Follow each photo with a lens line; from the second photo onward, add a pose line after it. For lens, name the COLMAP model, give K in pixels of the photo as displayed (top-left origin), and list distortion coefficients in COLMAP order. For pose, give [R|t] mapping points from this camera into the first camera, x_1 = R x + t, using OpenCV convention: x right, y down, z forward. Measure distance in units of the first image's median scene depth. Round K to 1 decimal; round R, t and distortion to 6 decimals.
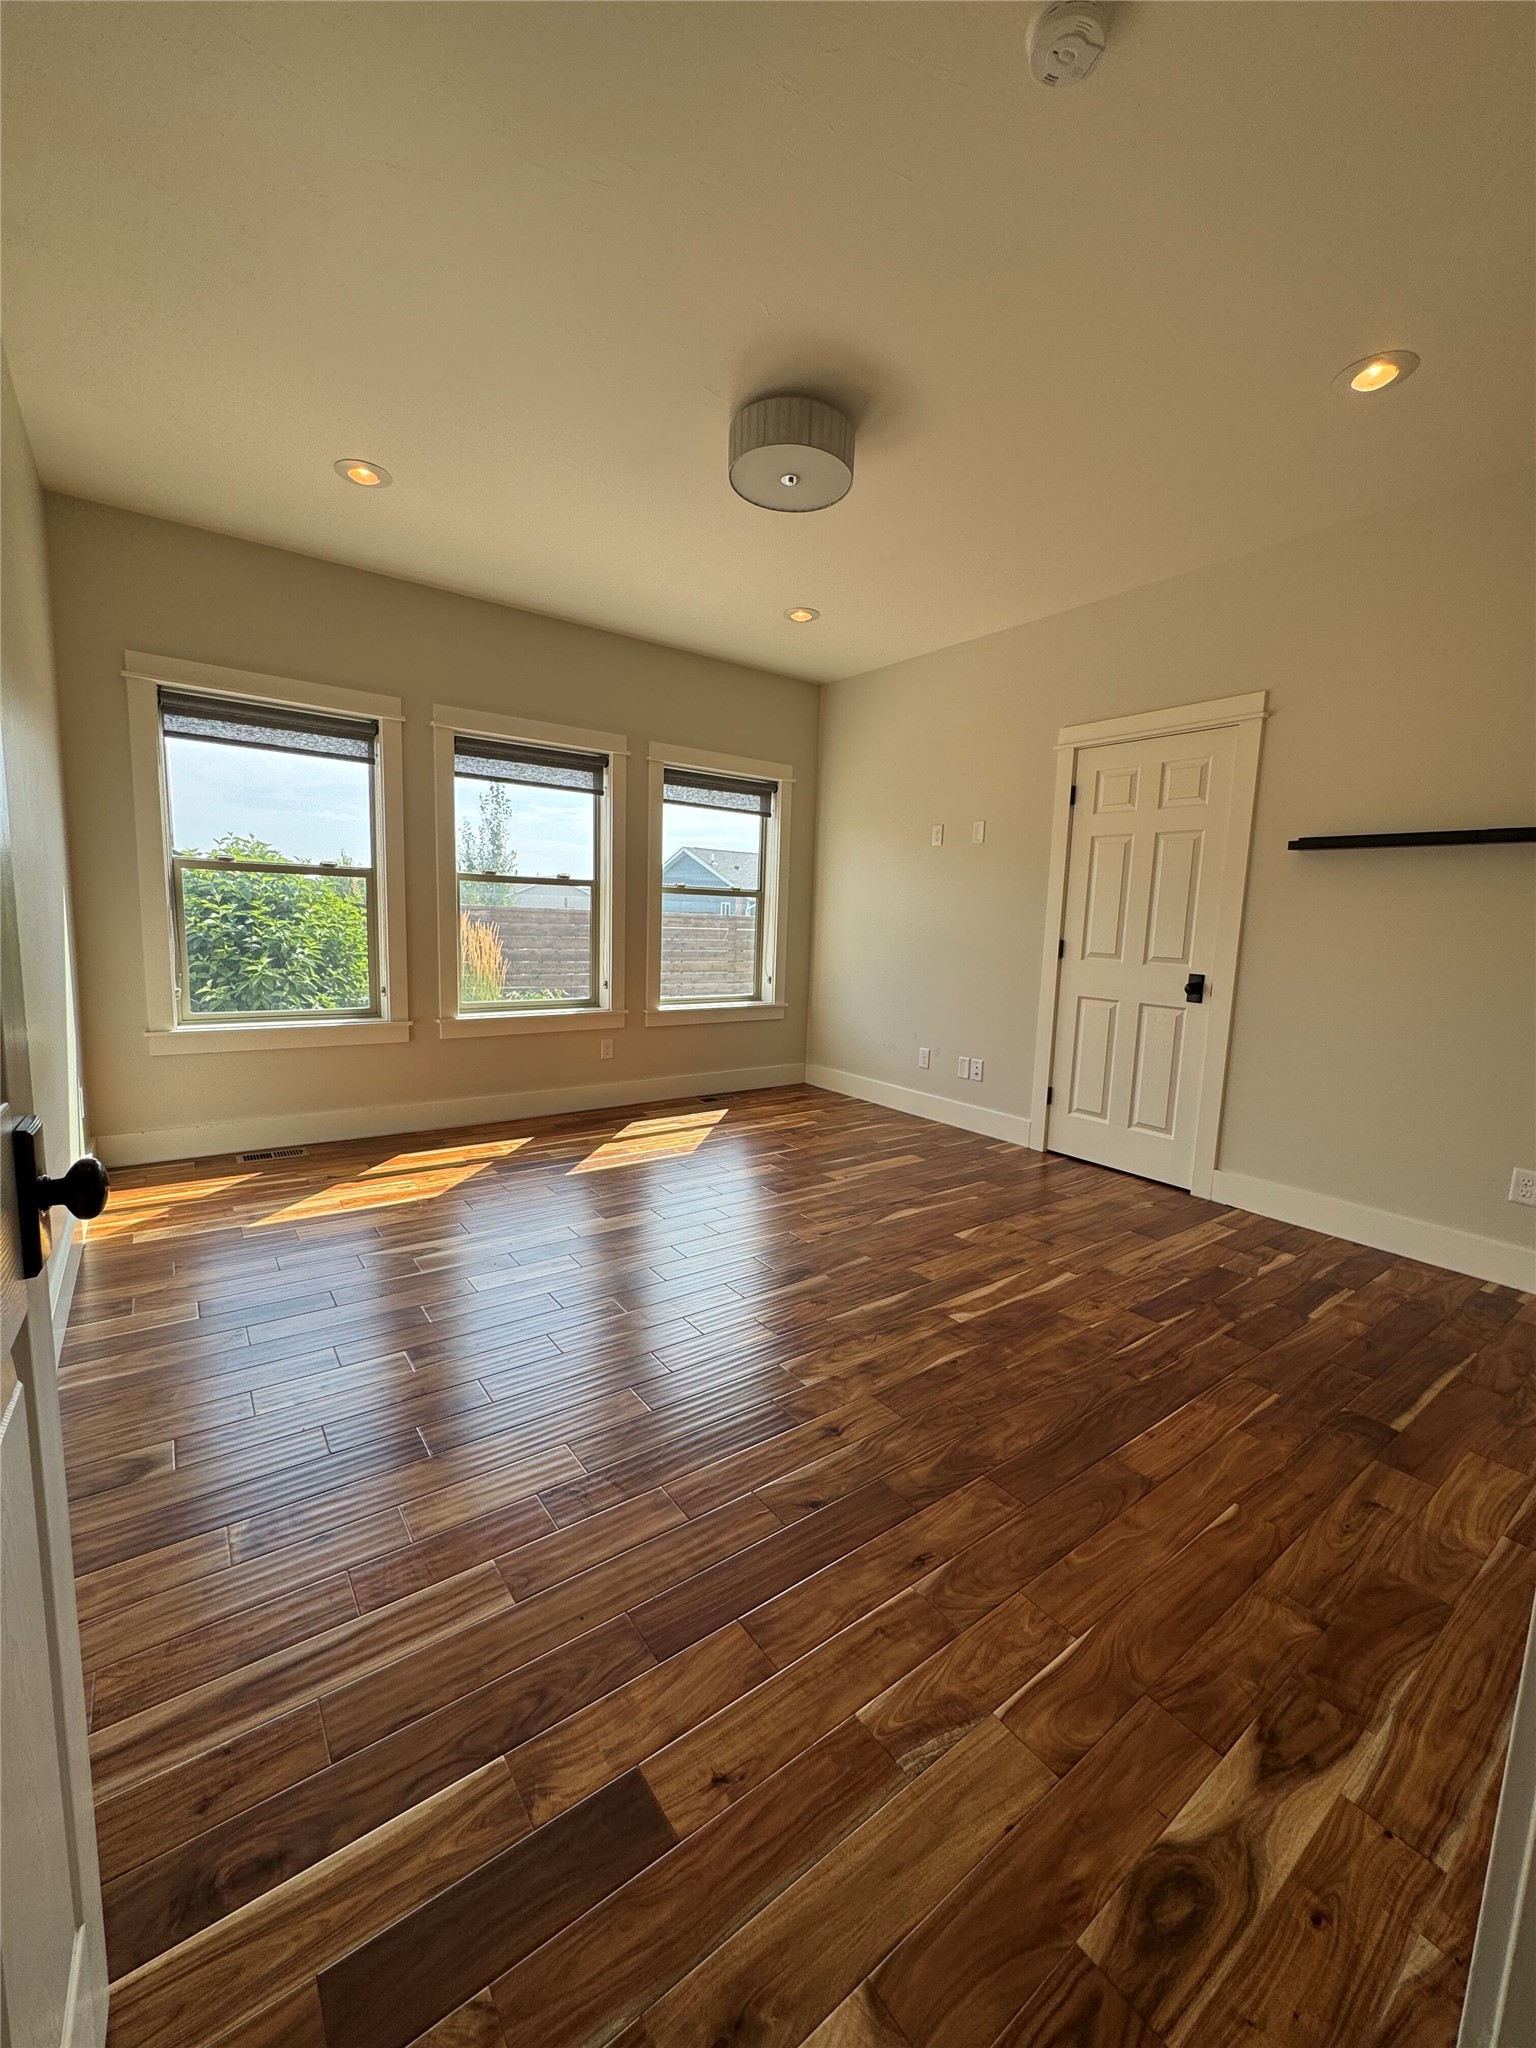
lens RADIAL K [[818.7, 0, 781.8], [0, 818.7, 1021.2], [0, 0, 1]] dist [-0.004747, 0.000841]
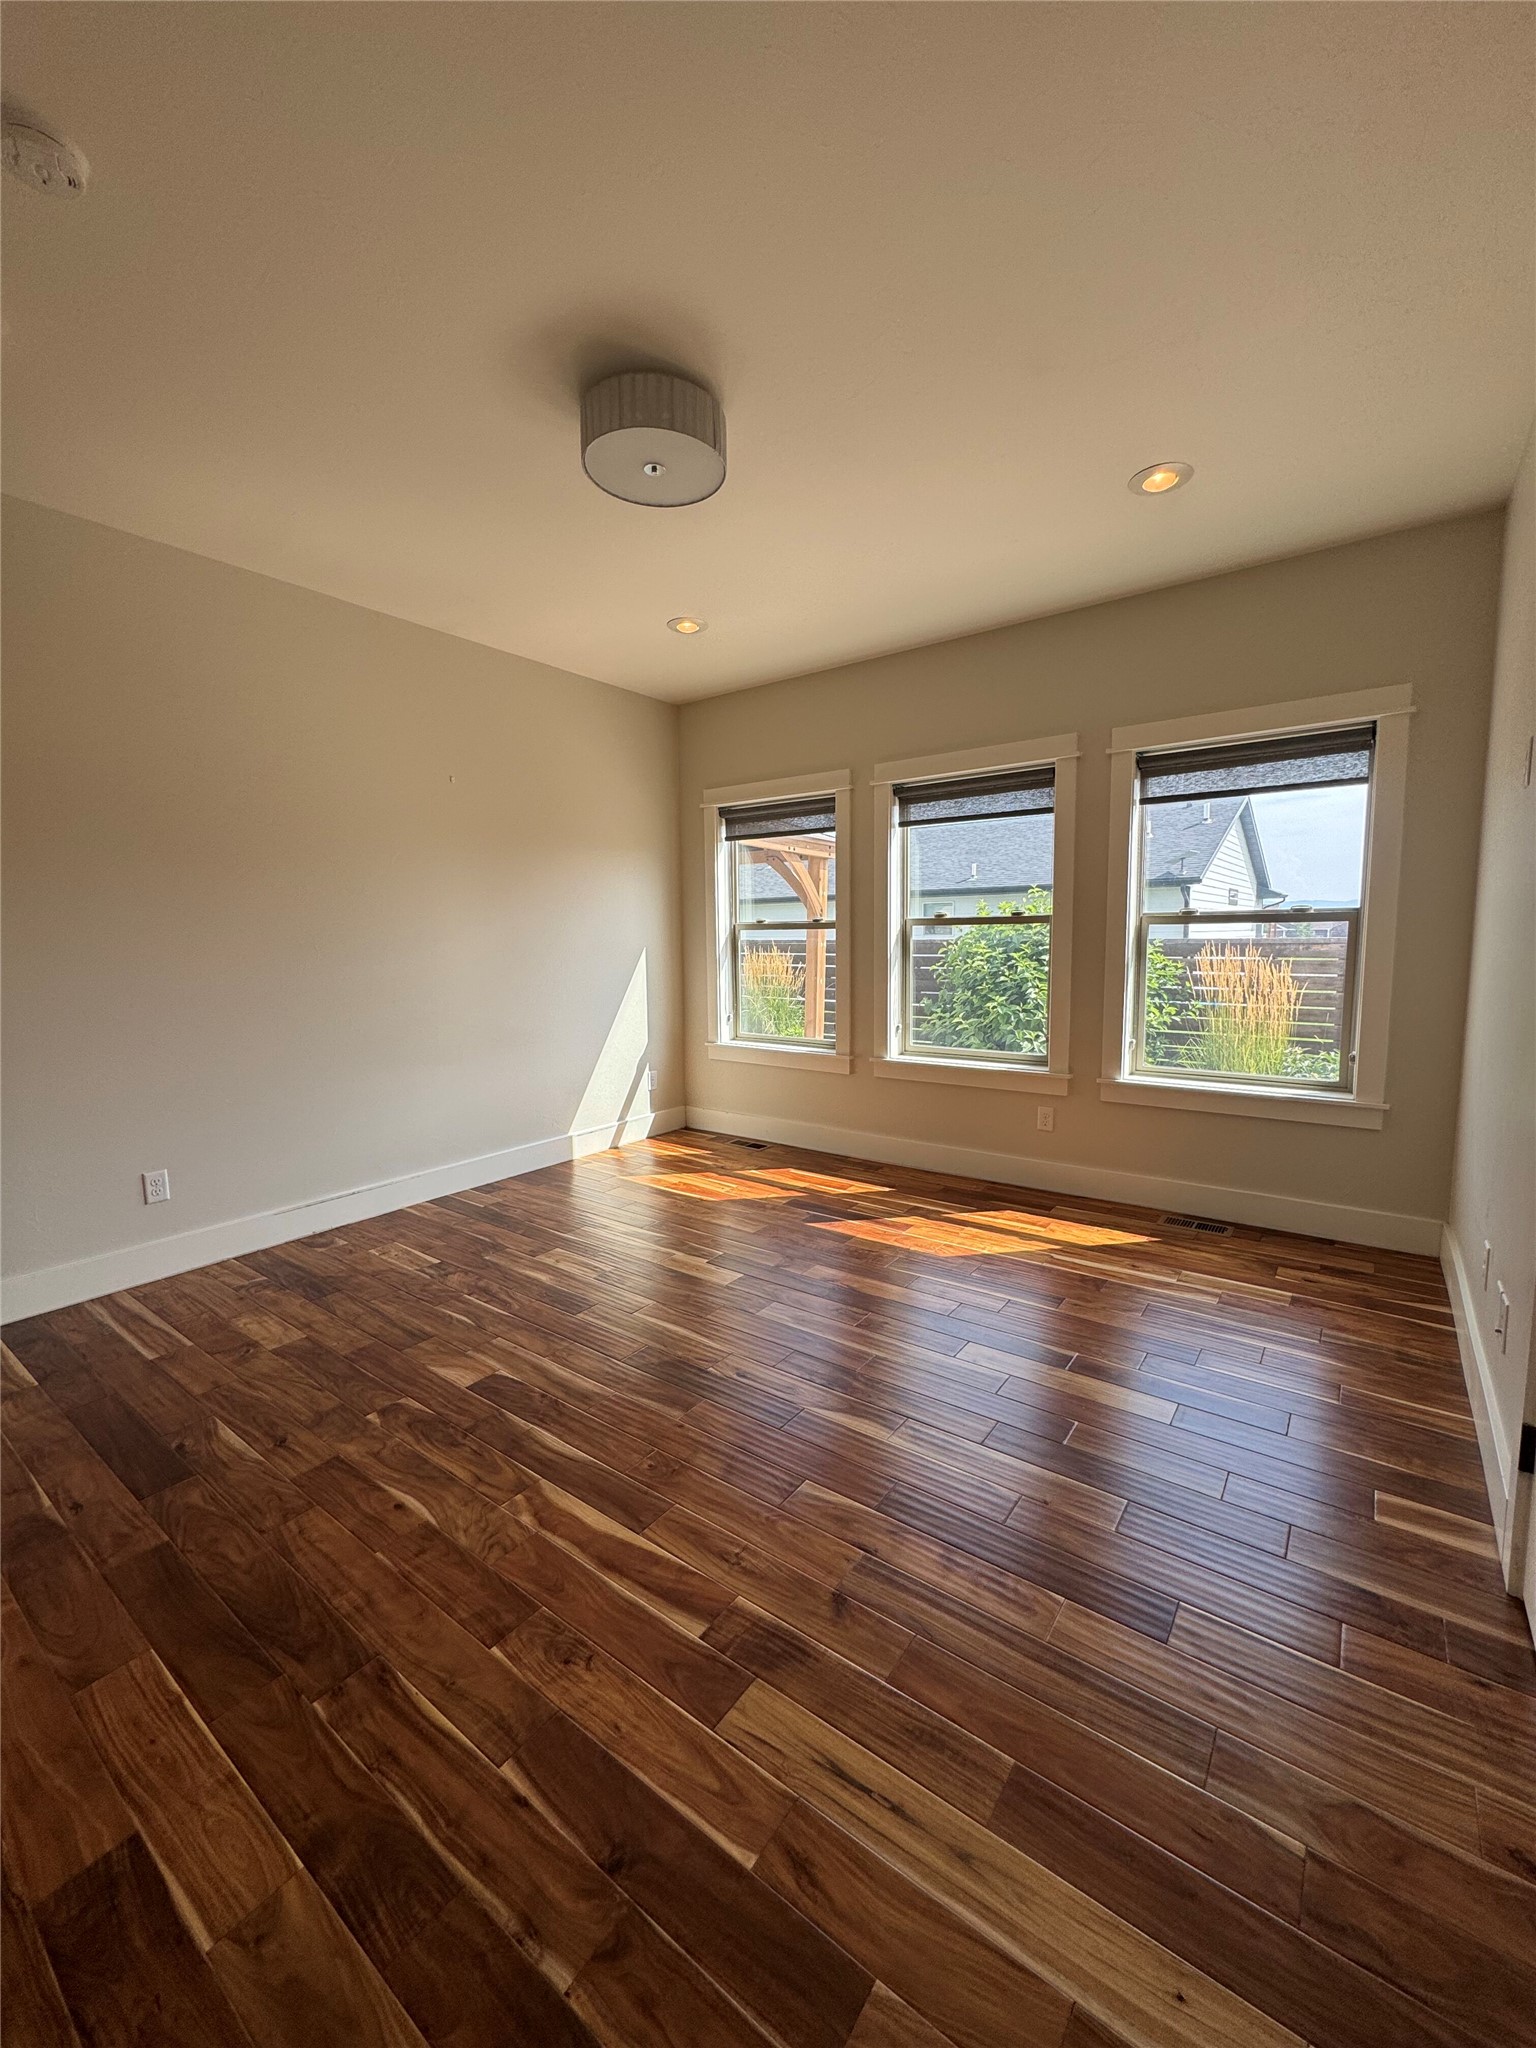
lens RADIAL K [[818.7, 0, 765.2], [0, 818.7, 1023.2], [0, 0, 1]] dist [-0.004747, 0.000841]
pose [[0.275435, 0.064936, -0.959124, 0.634277], [-0.099985, 0.994240, 0.038601, -0.083780], [0.956106, 0.085266, 0.280341, 0.635027]]
